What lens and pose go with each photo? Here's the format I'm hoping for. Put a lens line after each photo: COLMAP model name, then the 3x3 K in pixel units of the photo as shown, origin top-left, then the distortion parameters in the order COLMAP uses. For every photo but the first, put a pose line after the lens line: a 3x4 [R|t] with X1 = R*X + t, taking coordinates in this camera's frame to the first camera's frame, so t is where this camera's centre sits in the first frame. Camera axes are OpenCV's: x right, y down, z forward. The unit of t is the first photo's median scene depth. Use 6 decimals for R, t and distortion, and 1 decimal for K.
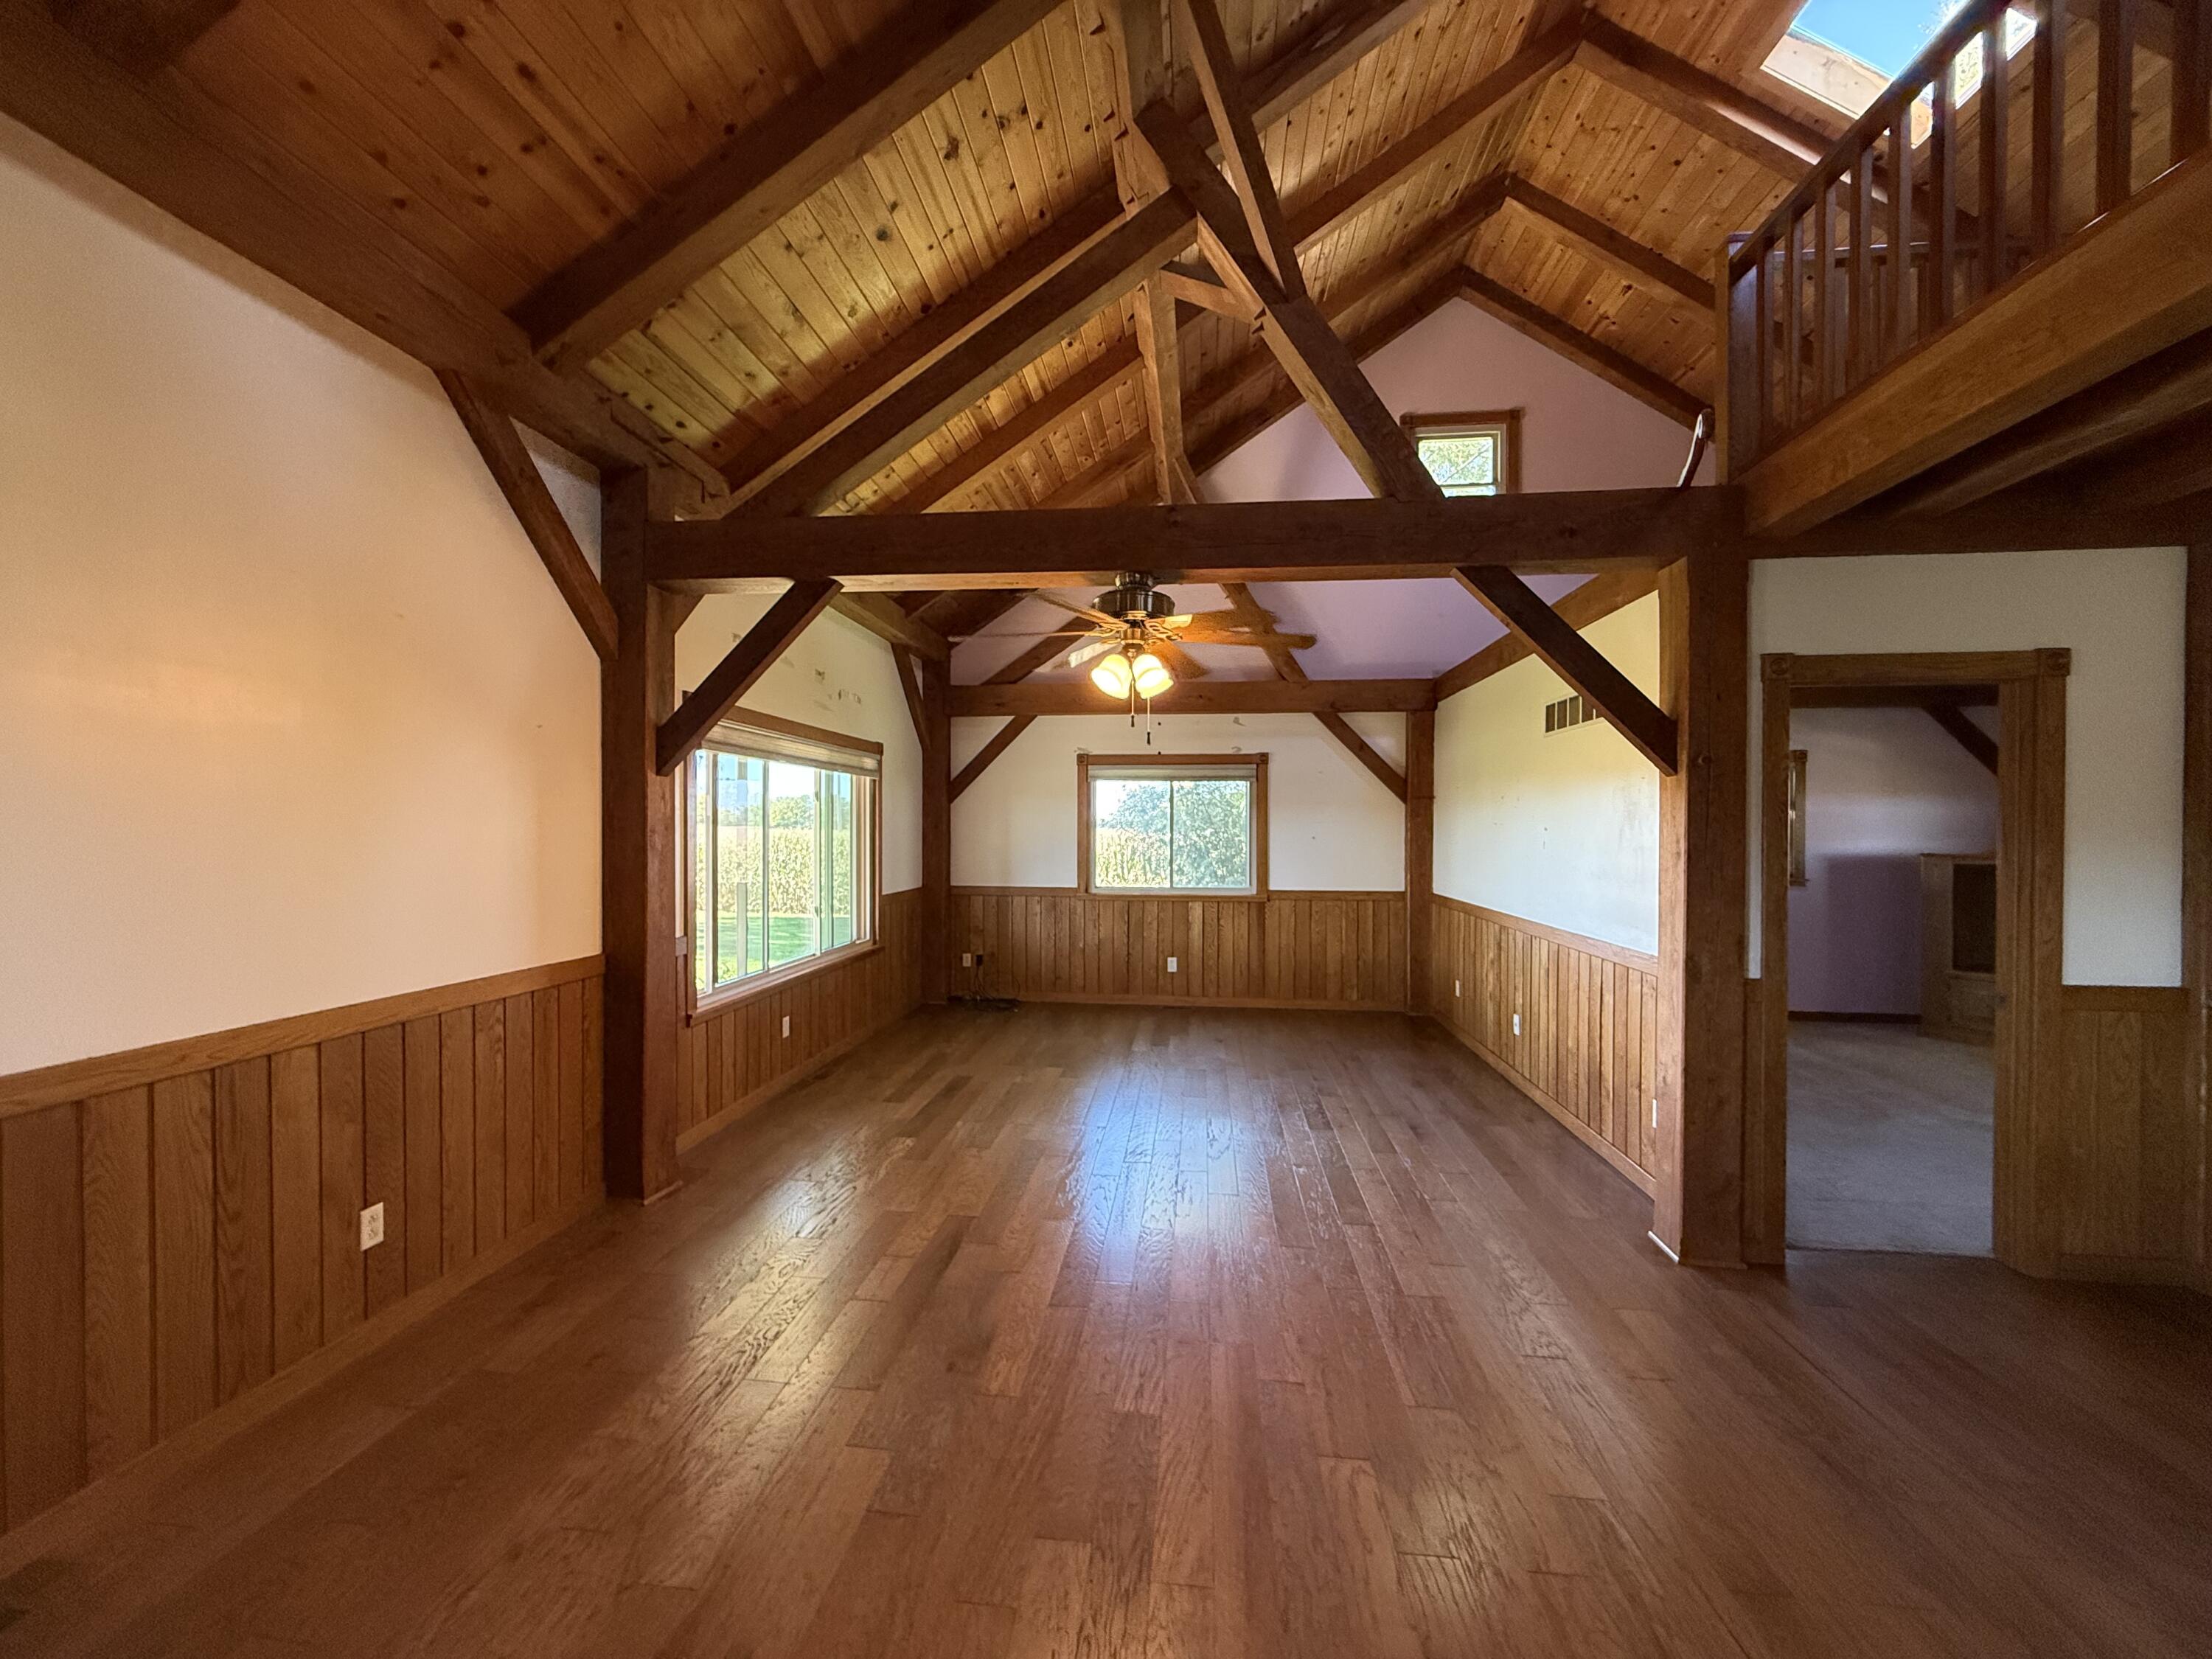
lens RADIAL K [[882.0, 0, 1102.7], [0, 882.0, 831.0], [0, 0, 1]] dist [0.002211, -0.000240]
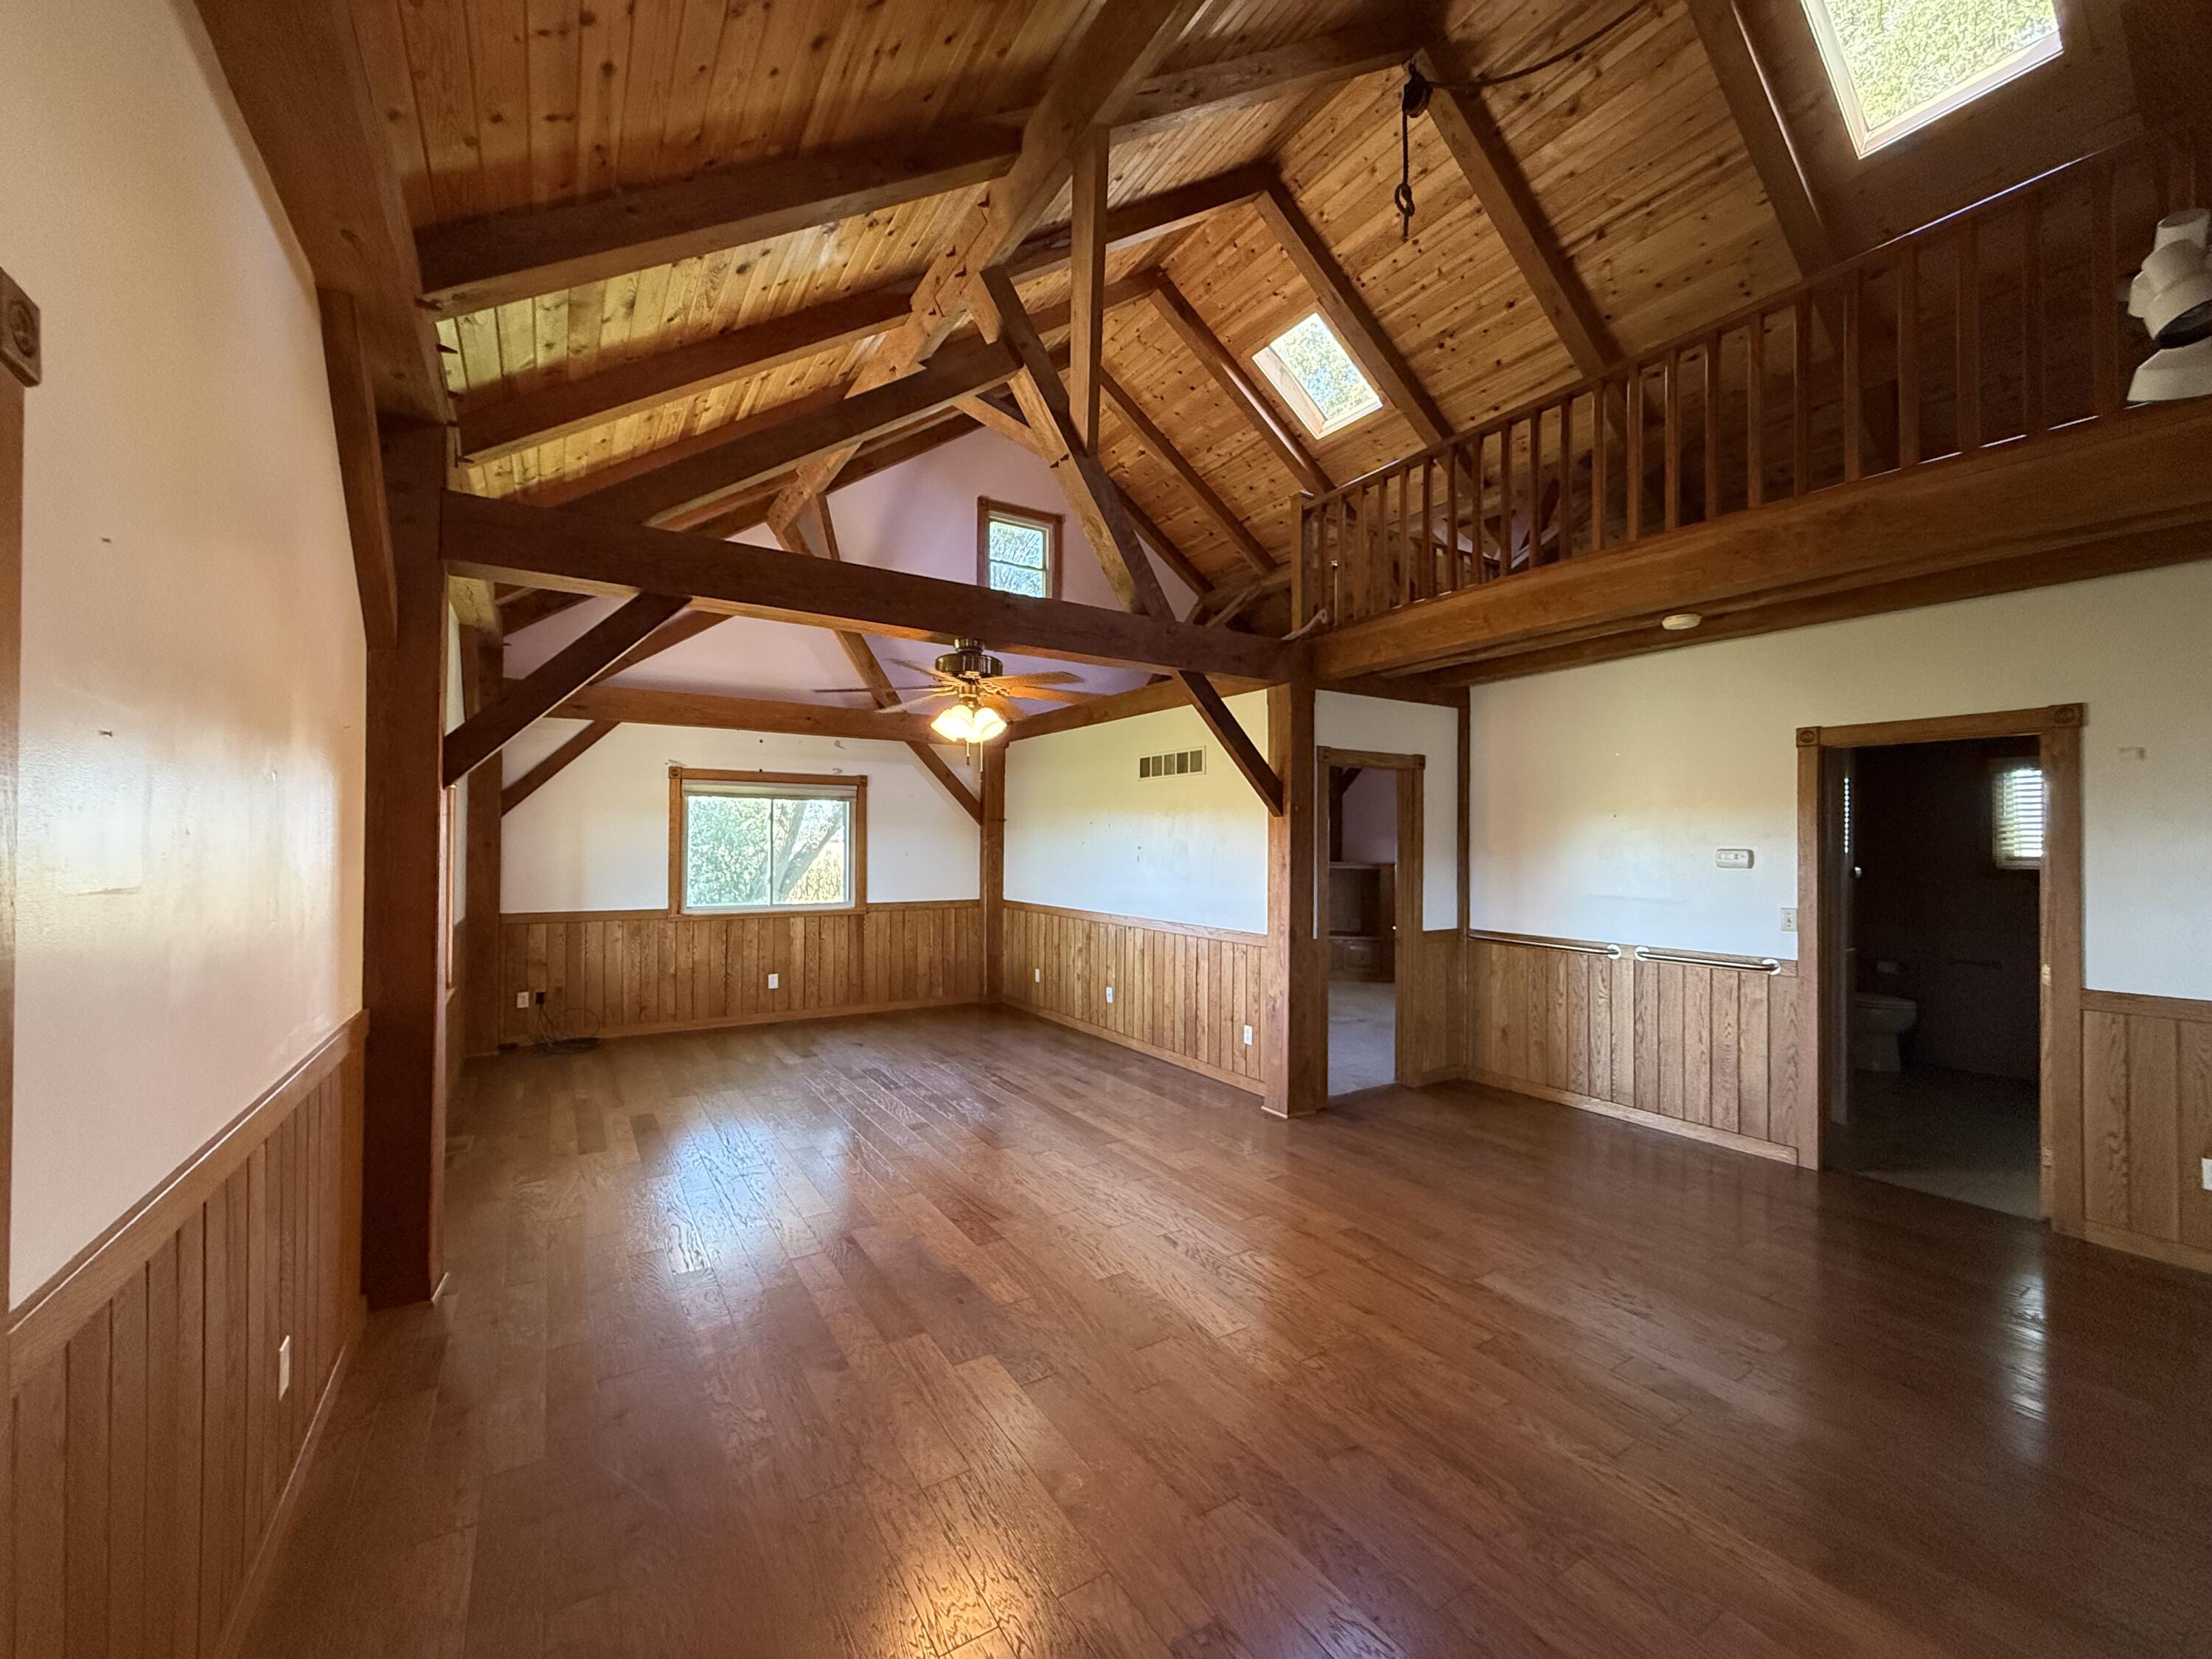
lens RADIAL K [[881.2, 0, 1106.0], [0, 881.2, 829.5], [0, 0, 1]] dist [-0.000249, -0.000211]
pose [[0.780172, 0.010690, 0.625474, -0.329995], [-0.000500, 0.999864, -0.016465, -0.006688], [-0.625565, 0.012533, 0.780071, -0.029402]]
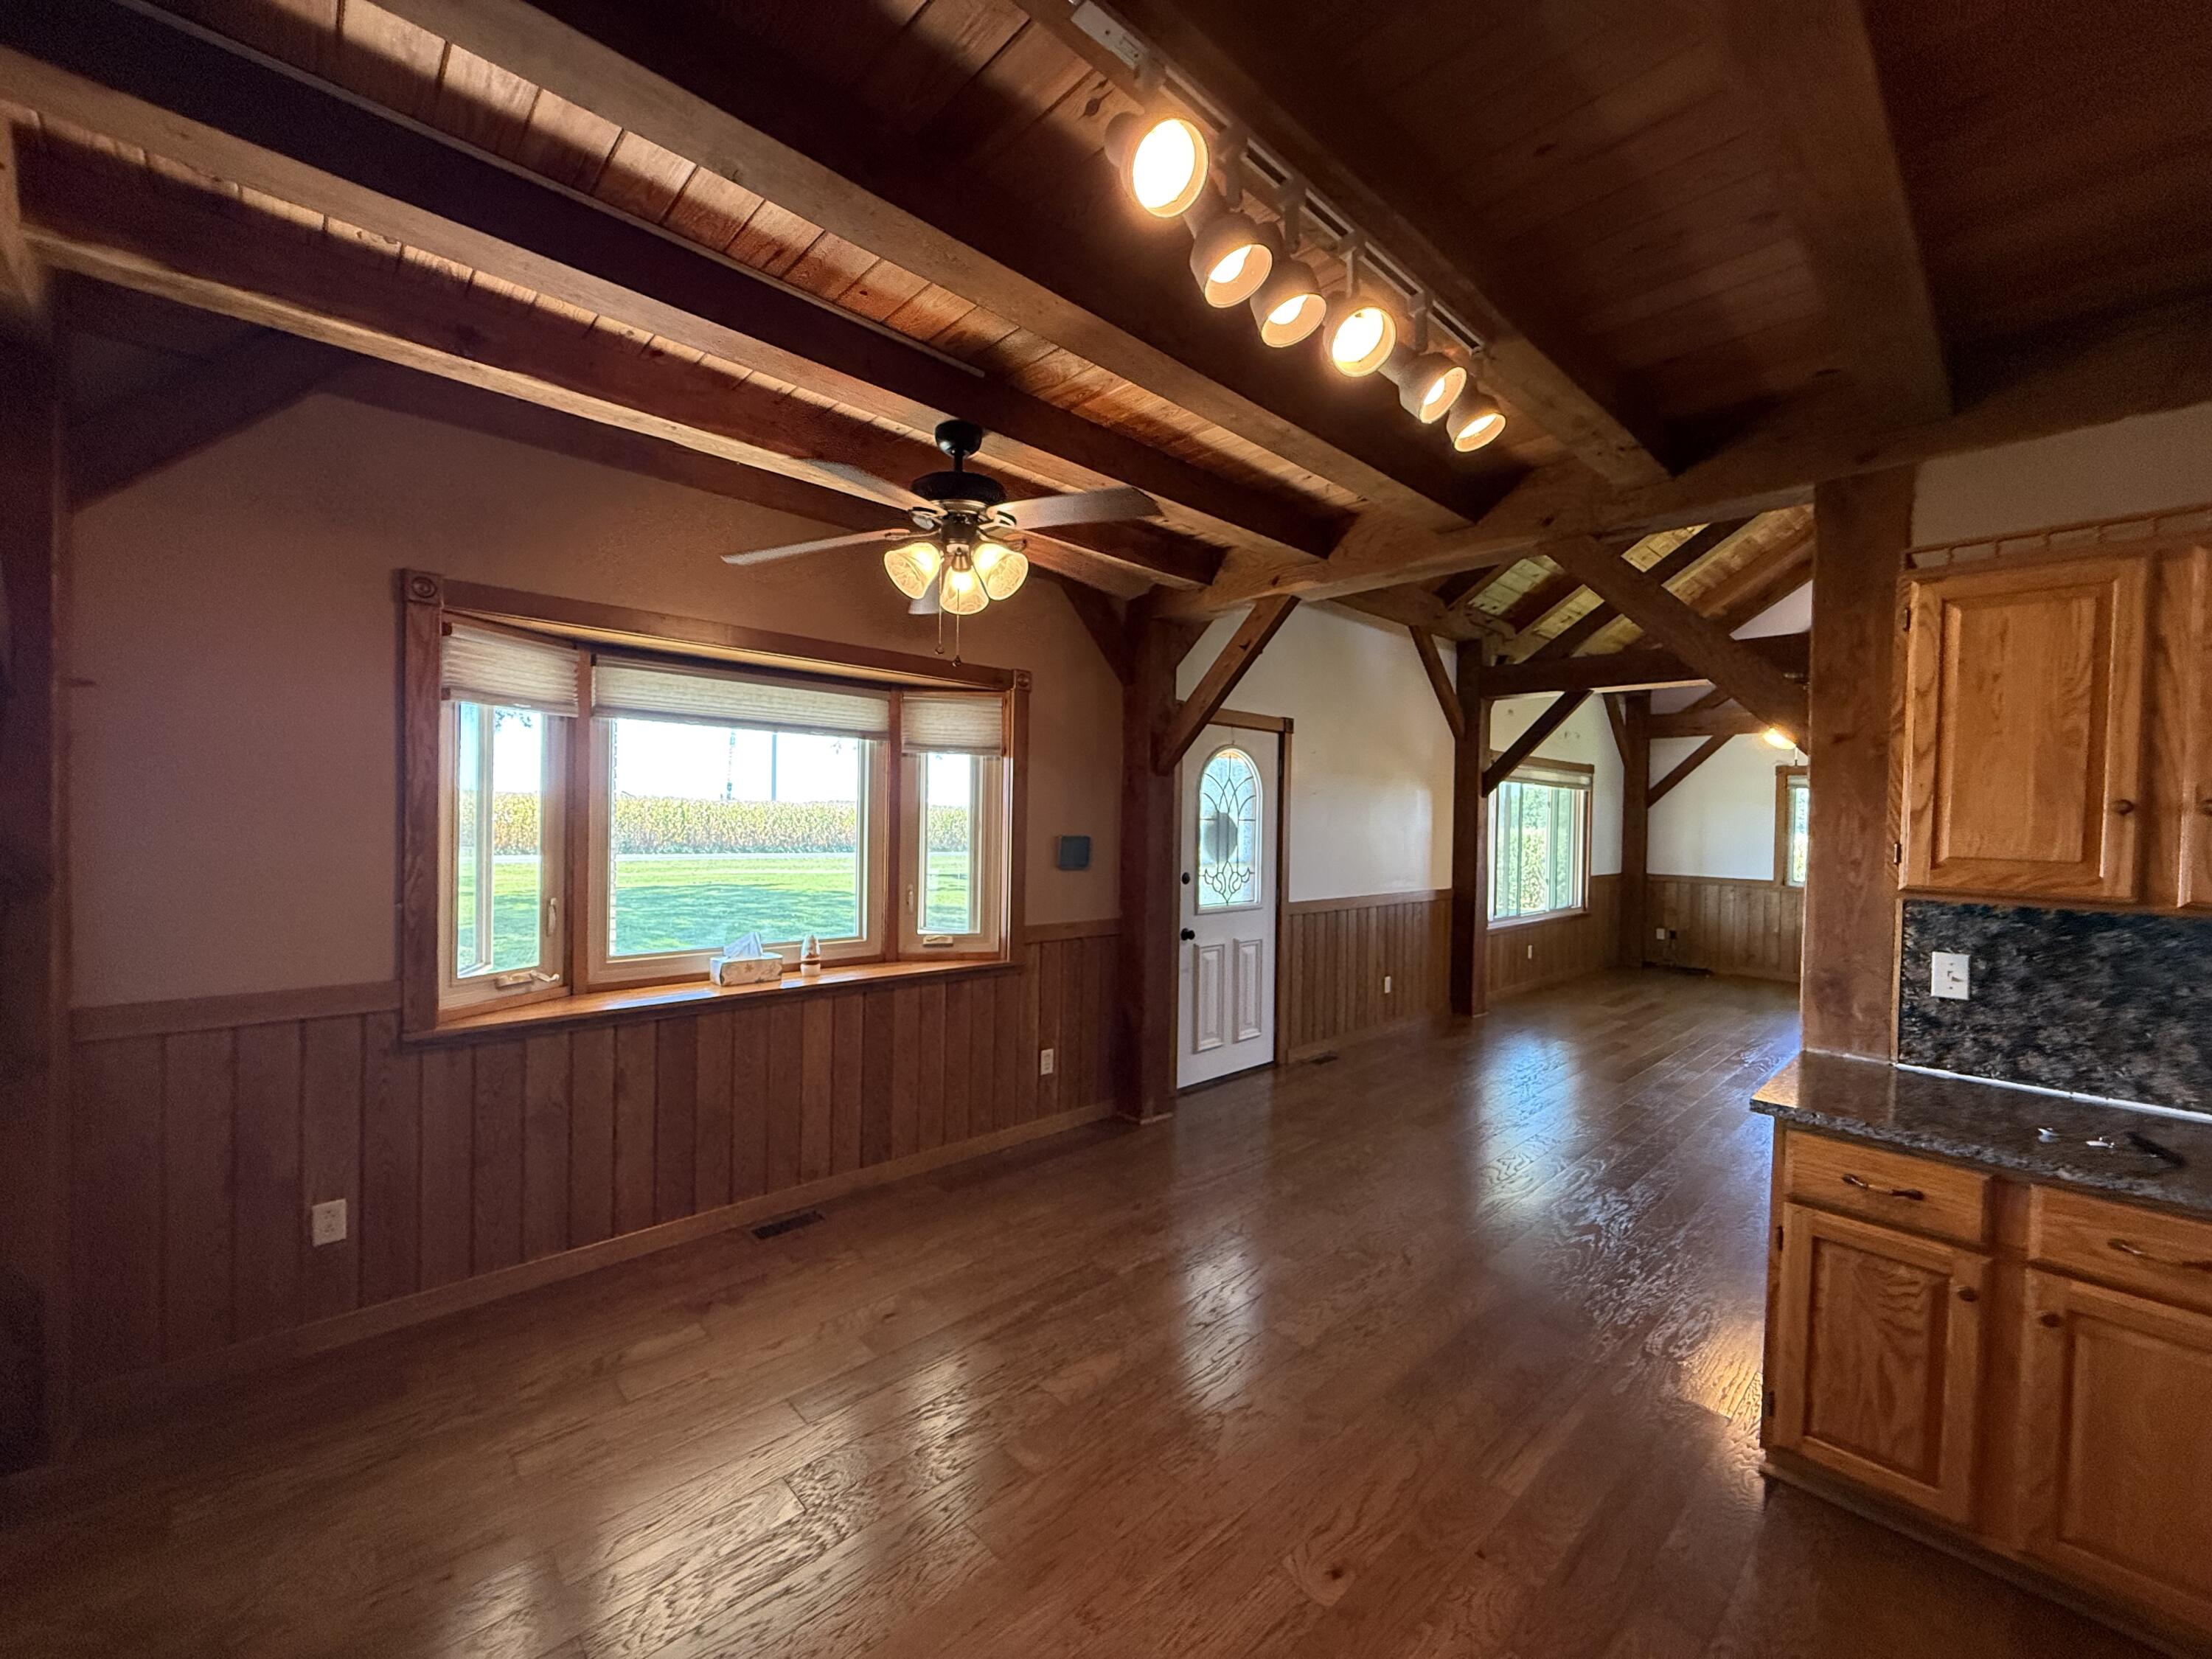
lens RADIAL K [[882.0, 0, 1102.7], [0, 882.0, 831.0], [0, 0, 1]] dist [0.002211, -0.000240]
pose [[0.760416, 0.020435, -0.649115, 0.070090], [-0.017552, 0.999786, 0.010912, 0.001829], [0.649200, 0.003096, 0.760612, -0.606504]]
